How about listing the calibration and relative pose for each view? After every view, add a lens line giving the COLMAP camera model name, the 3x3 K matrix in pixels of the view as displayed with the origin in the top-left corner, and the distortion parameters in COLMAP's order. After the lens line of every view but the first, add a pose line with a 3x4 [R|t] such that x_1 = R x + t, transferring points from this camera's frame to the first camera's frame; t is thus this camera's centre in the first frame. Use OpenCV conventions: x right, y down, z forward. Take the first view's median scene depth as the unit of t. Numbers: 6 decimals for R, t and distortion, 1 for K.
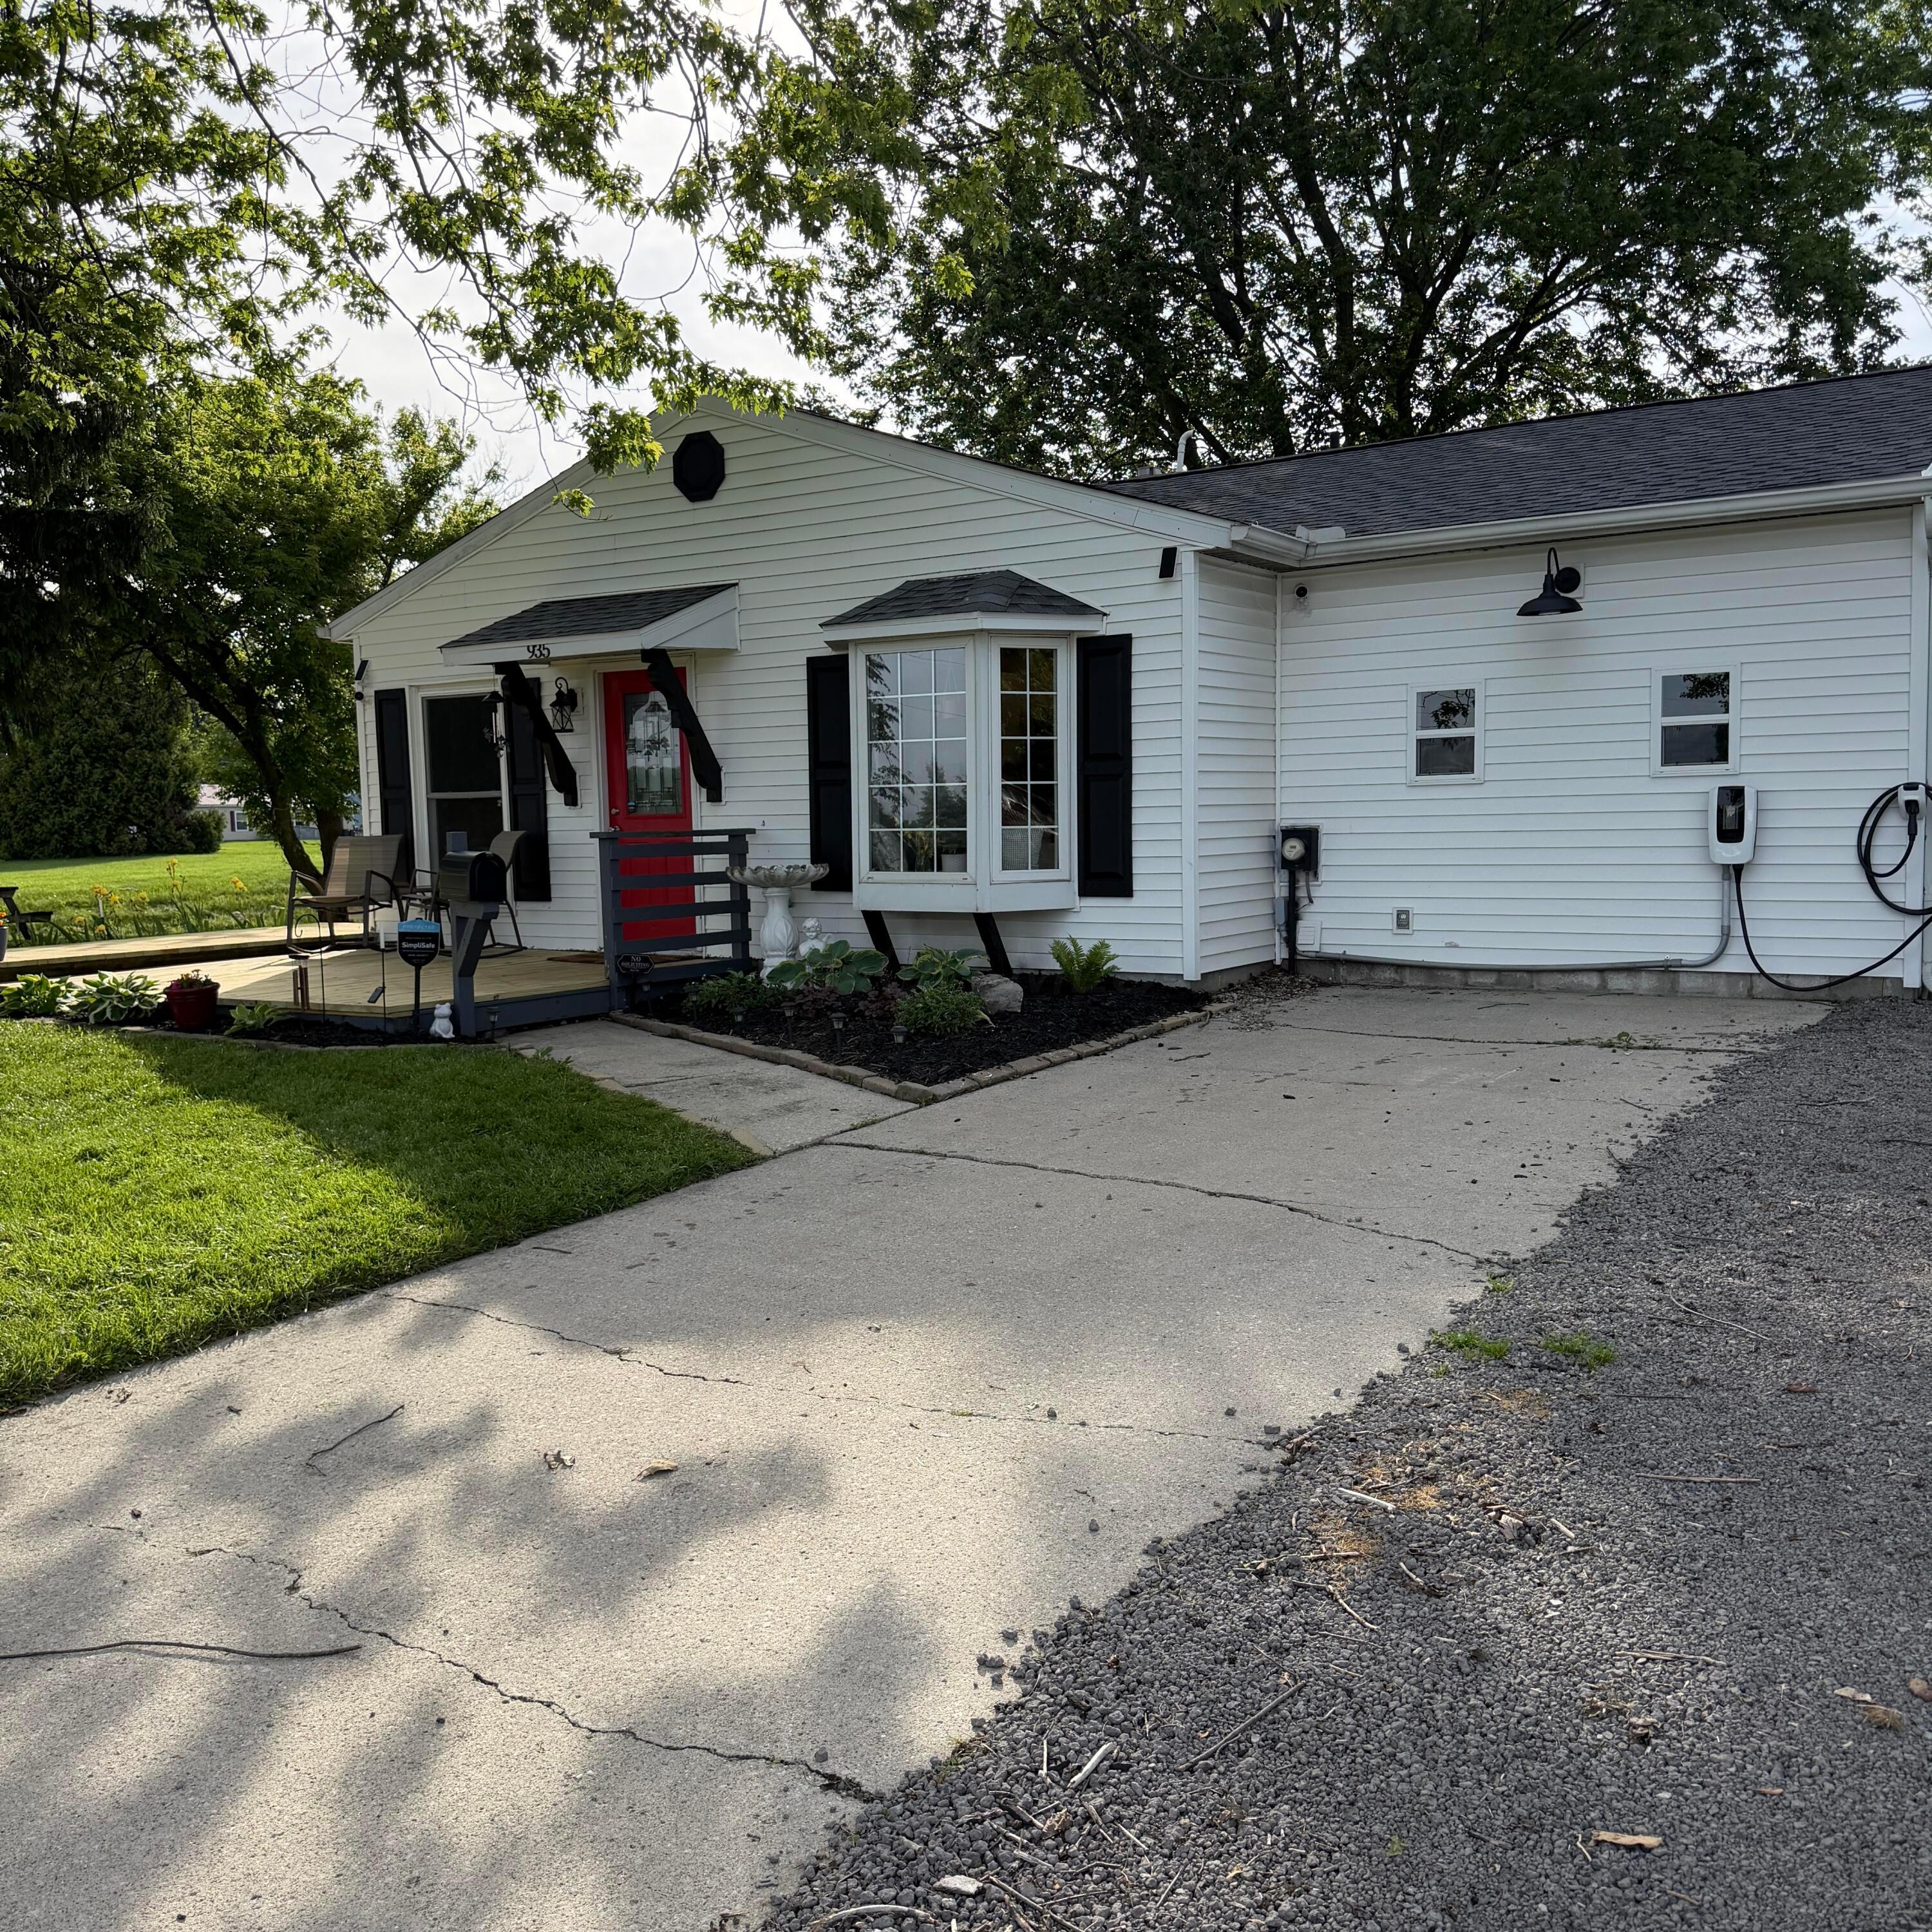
lens RADIAL K [[1771.4, 0, 966.0], [0, 1771.4, 966.0], [0, 0, 1]] dist [0.207041, -0.509654]
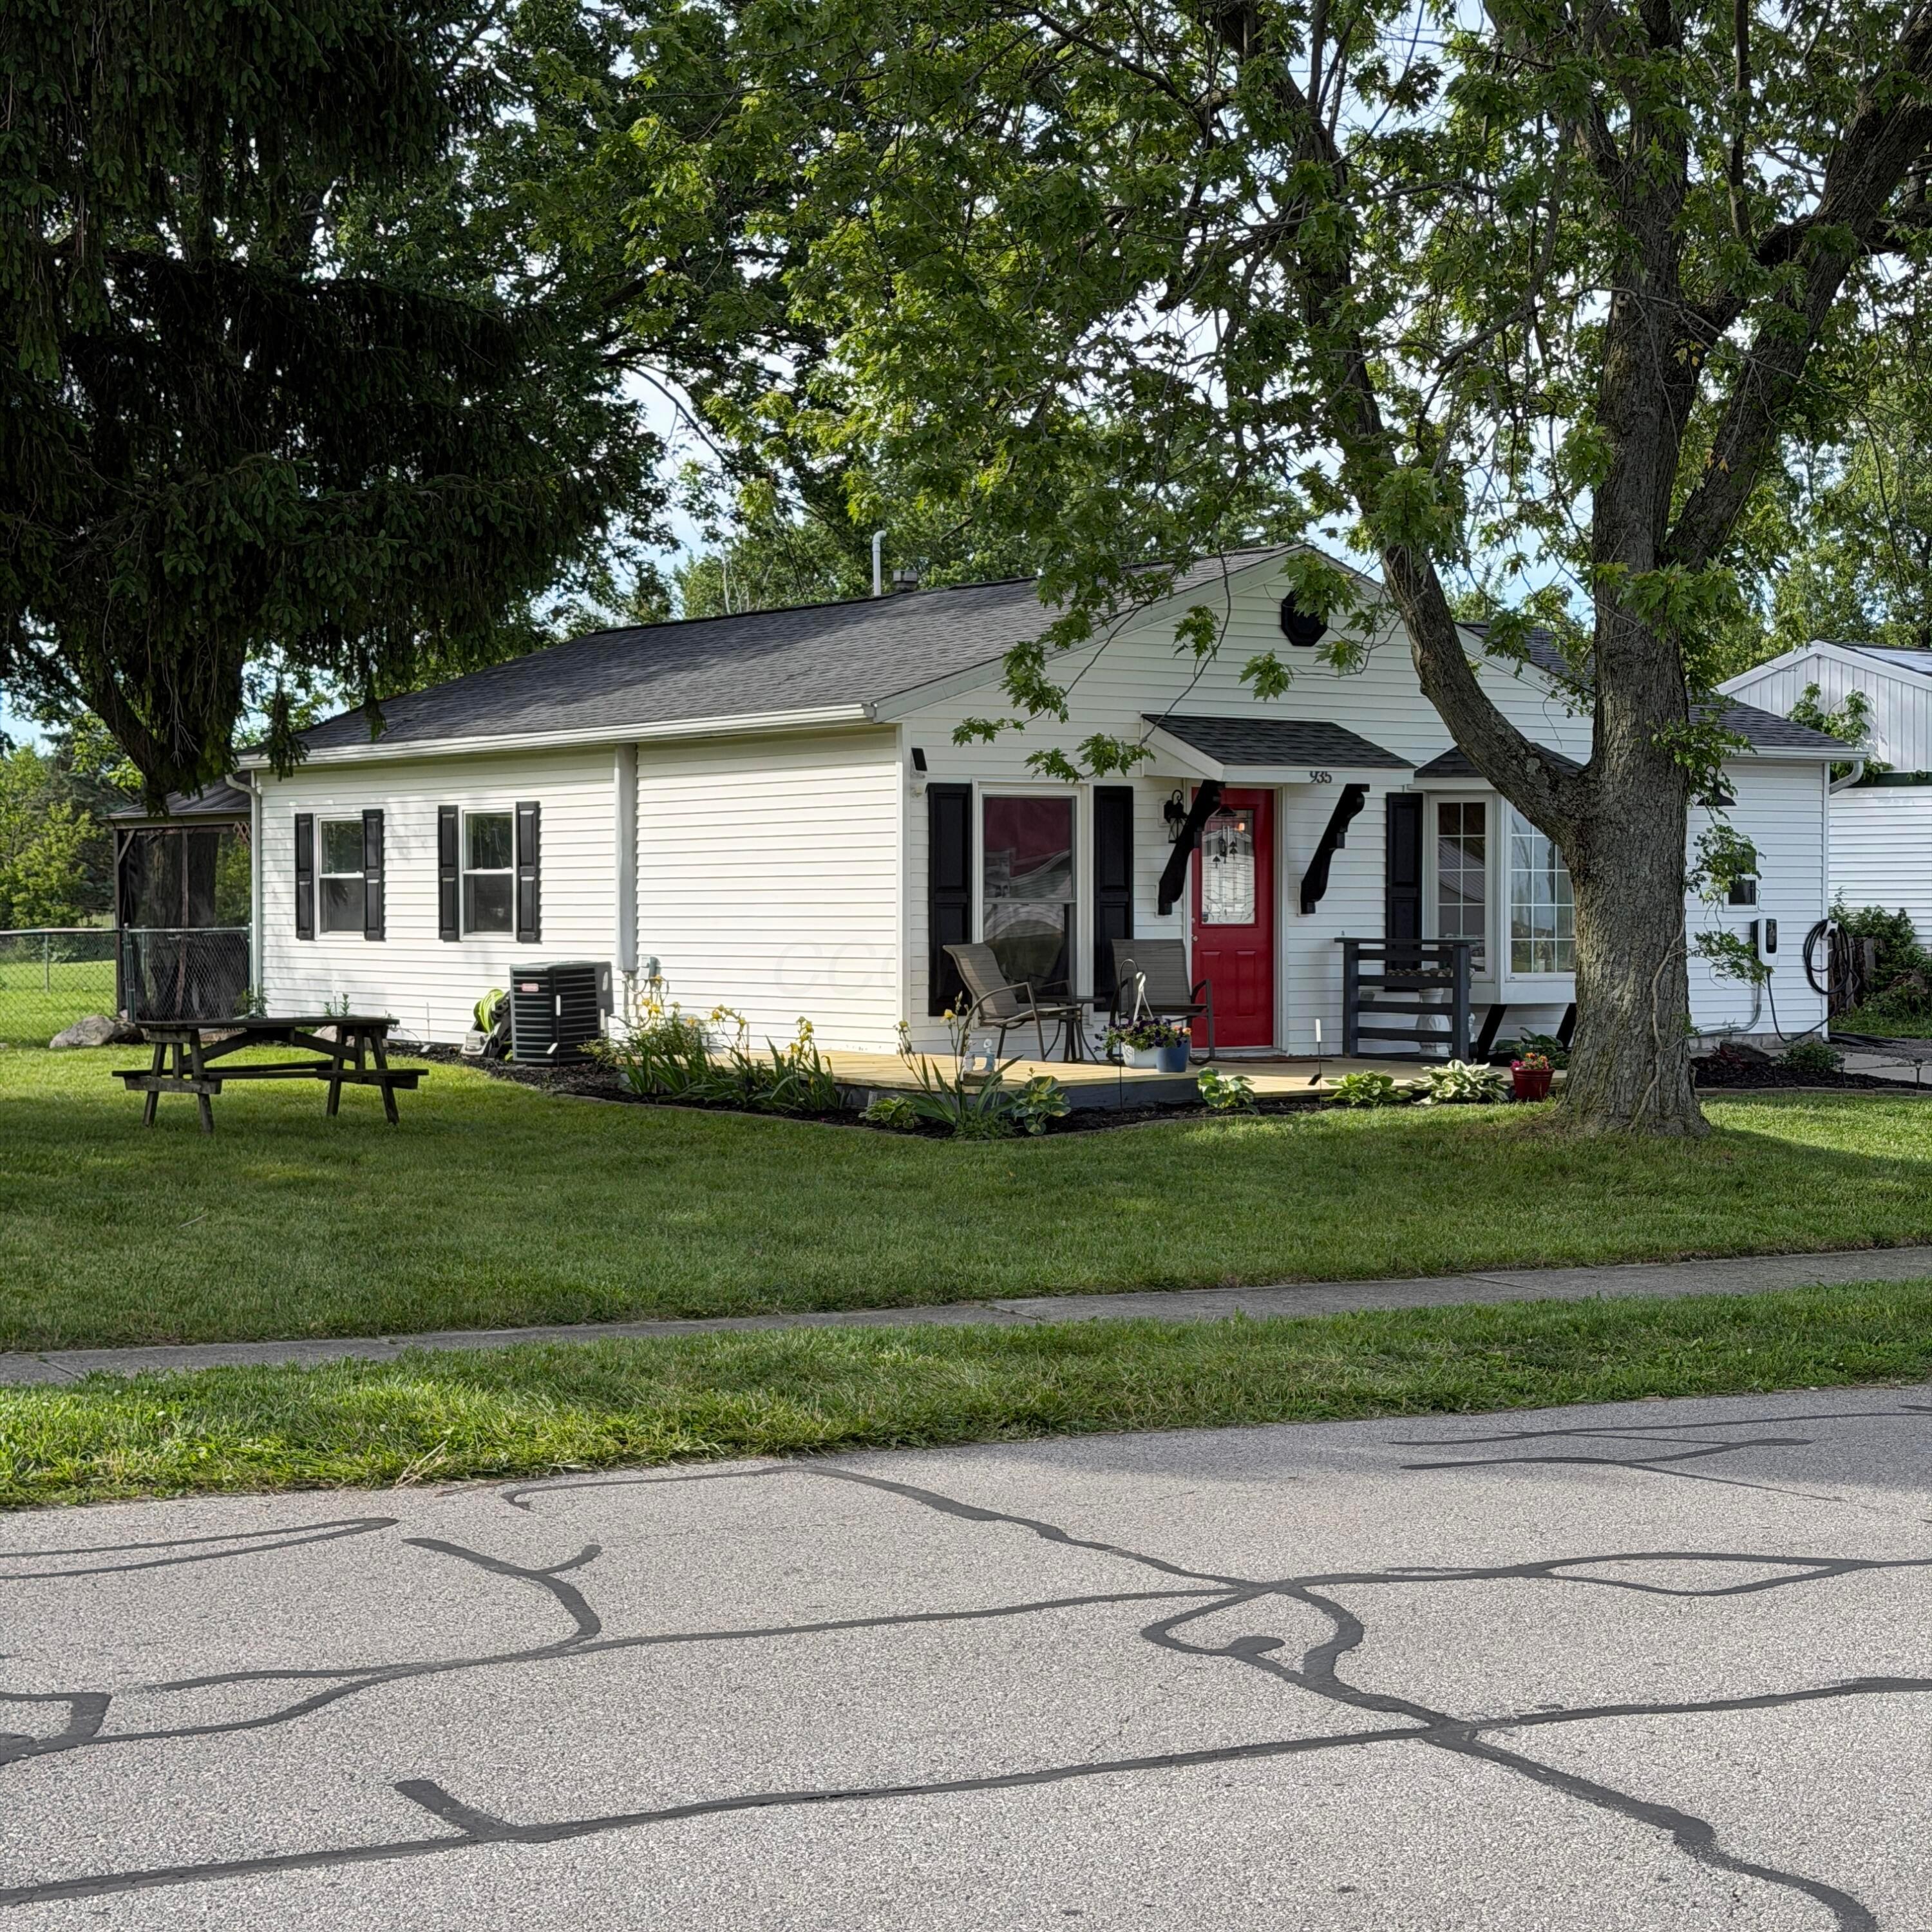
lens RADIAL K [[3539.9, 0, 966.0], [0, 3539.9, 966.0], [0, 0, 1]] dist [-0.010085, 0.066868]
pose [[0.361739, 0.001759, 0.932278, -2.595210], [0.071856, 0.996971, -0.029762, -0.012039], [-0.929506, 0.077756, 0.360517, 0.475950]]
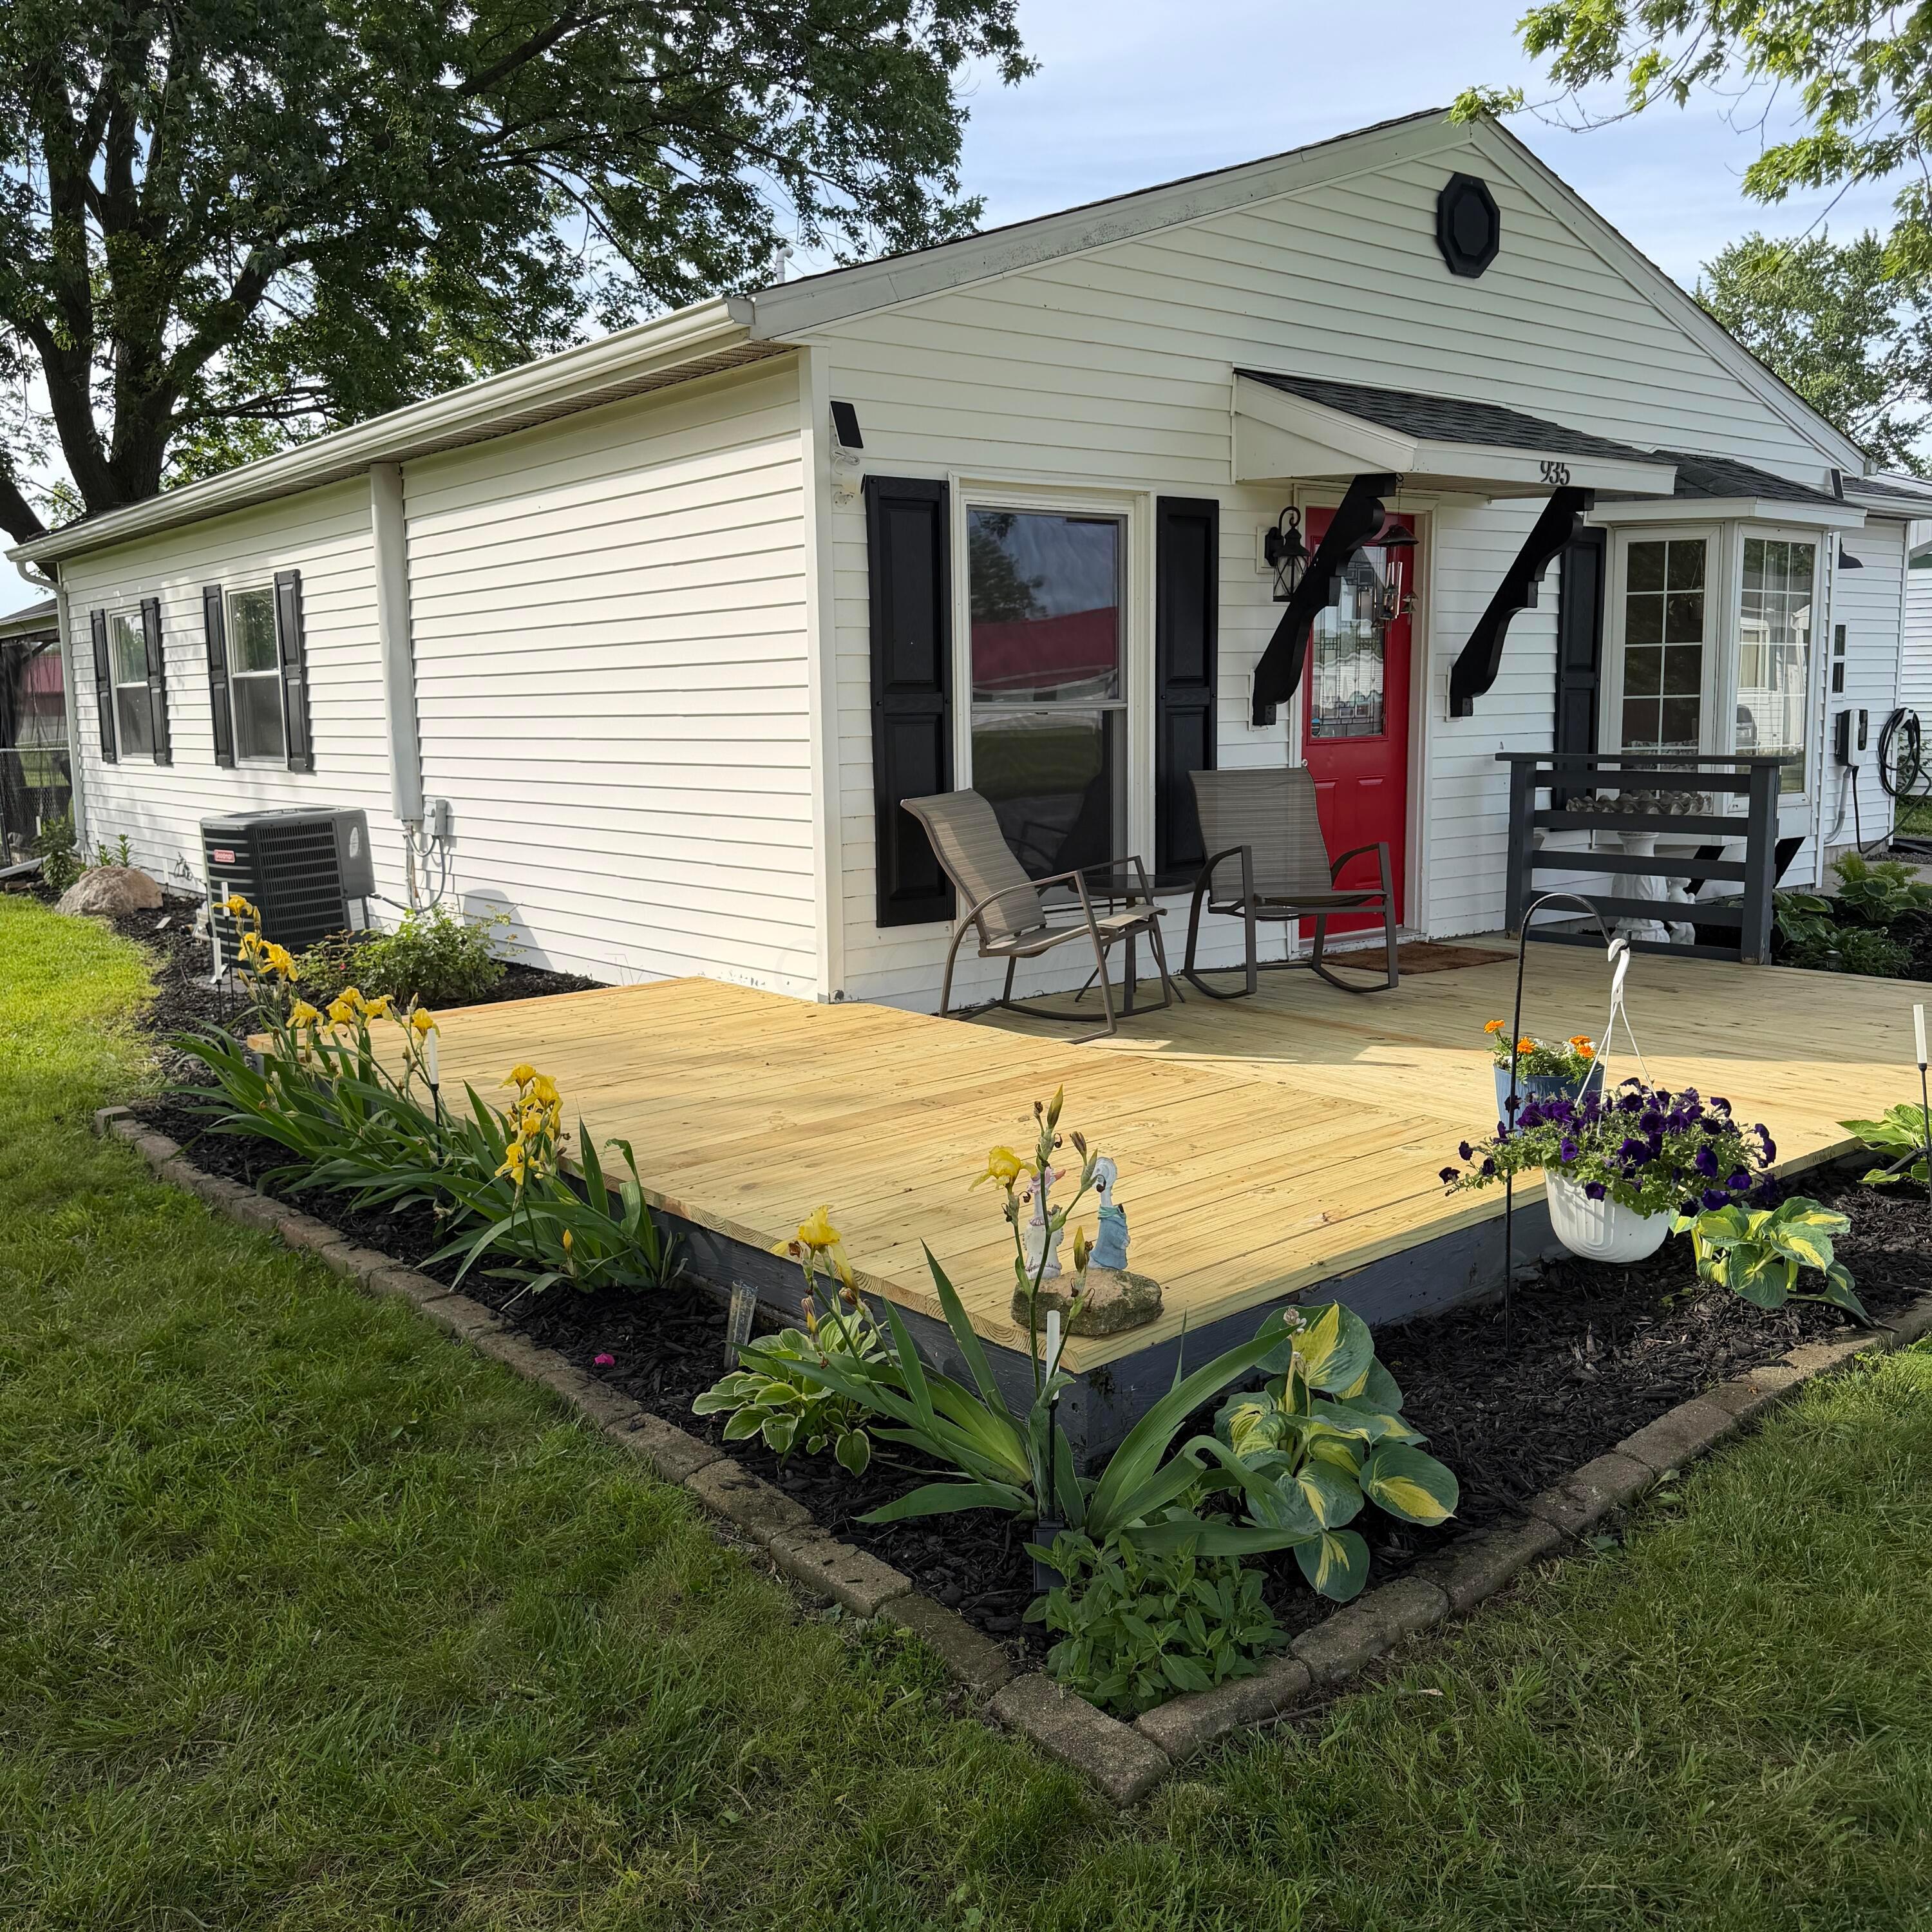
lens RADIAL K [[1771.4, 0, 966.0], [0, 1771.4, 966.0], [0, 0, 1]] dist [0.207041, -0.509654]
pose [[0.307488, -0.125249, 0.943273, -1.013519], [0.090938, 0.990630, 0.101893, -0.098077], [-0.947196, 0.054448, 0.315997, 1.115067]]
